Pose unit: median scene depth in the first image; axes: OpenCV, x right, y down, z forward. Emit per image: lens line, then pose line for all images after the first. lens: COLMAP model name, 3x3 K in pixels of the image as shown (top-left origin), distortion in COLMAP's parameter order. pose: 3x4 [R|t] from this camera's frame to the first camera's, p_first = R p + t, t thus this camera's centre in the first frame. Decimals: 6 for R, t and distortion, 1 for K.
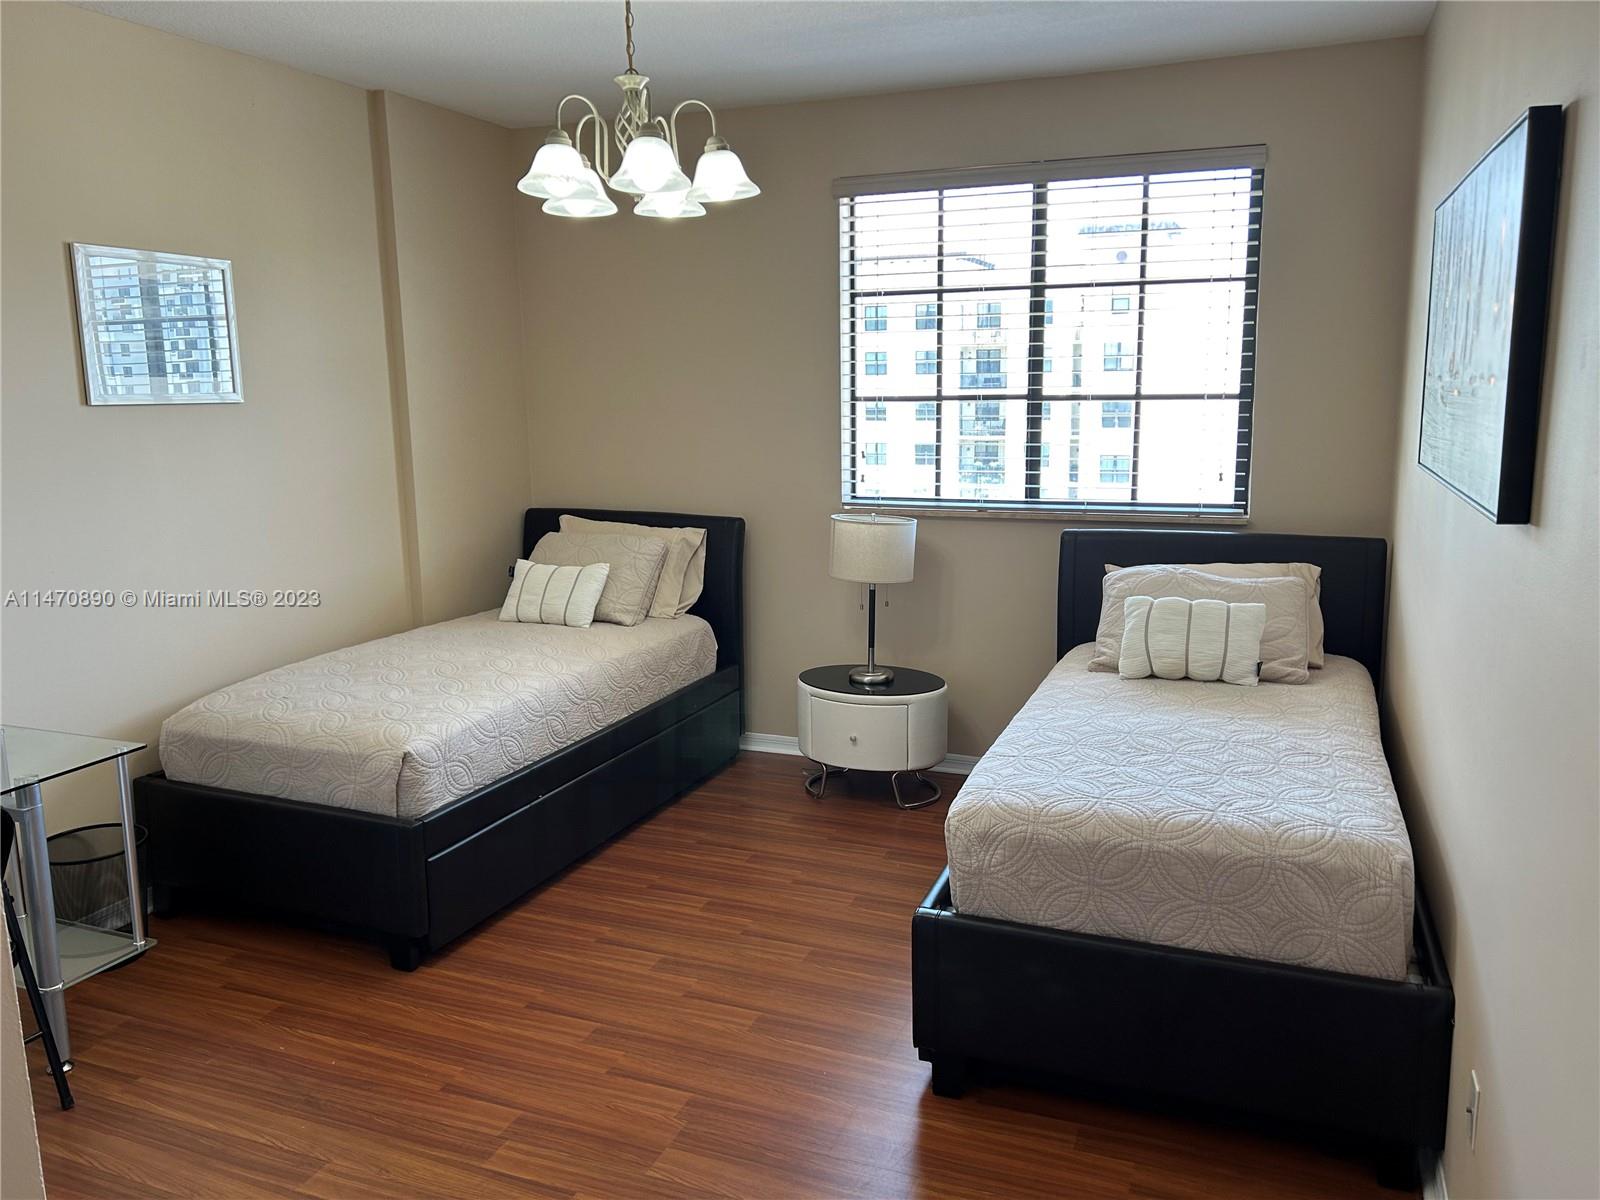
lens RADIAL K [[1185.2, 0, 808.3], [0, 1185.2, 593.1], [0, 0, 1]] dist [0.034291, -0.041487]
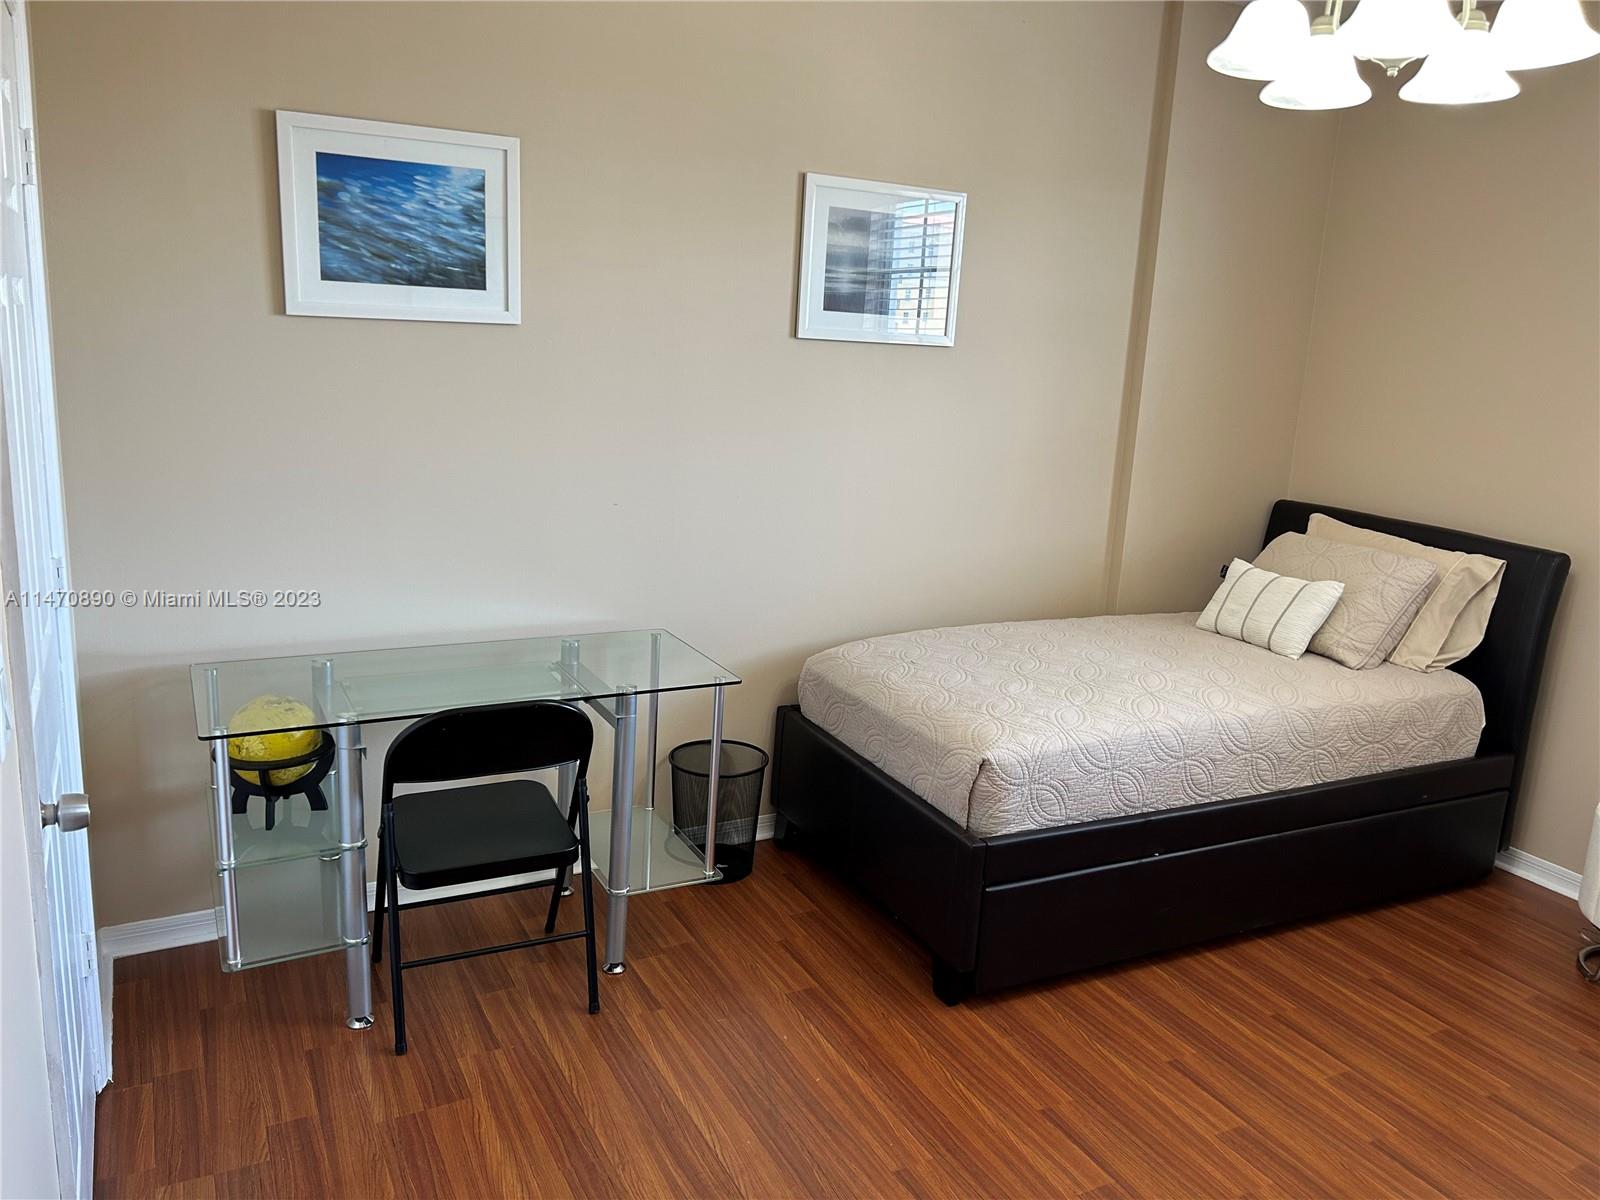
lens RADIAL K [[1207.8, 0, 796.0], [0, 1207.8, 589.1], [0, 0, 1]] dist [0.081242, -0.130314]
pose [[0.760645, 0.186817, -0.621706, 0.063937], [-0.175413, 0.981220, 0.080233, -0.026448], [0.625020, 0.048027, 0.779130, 0.189712]]
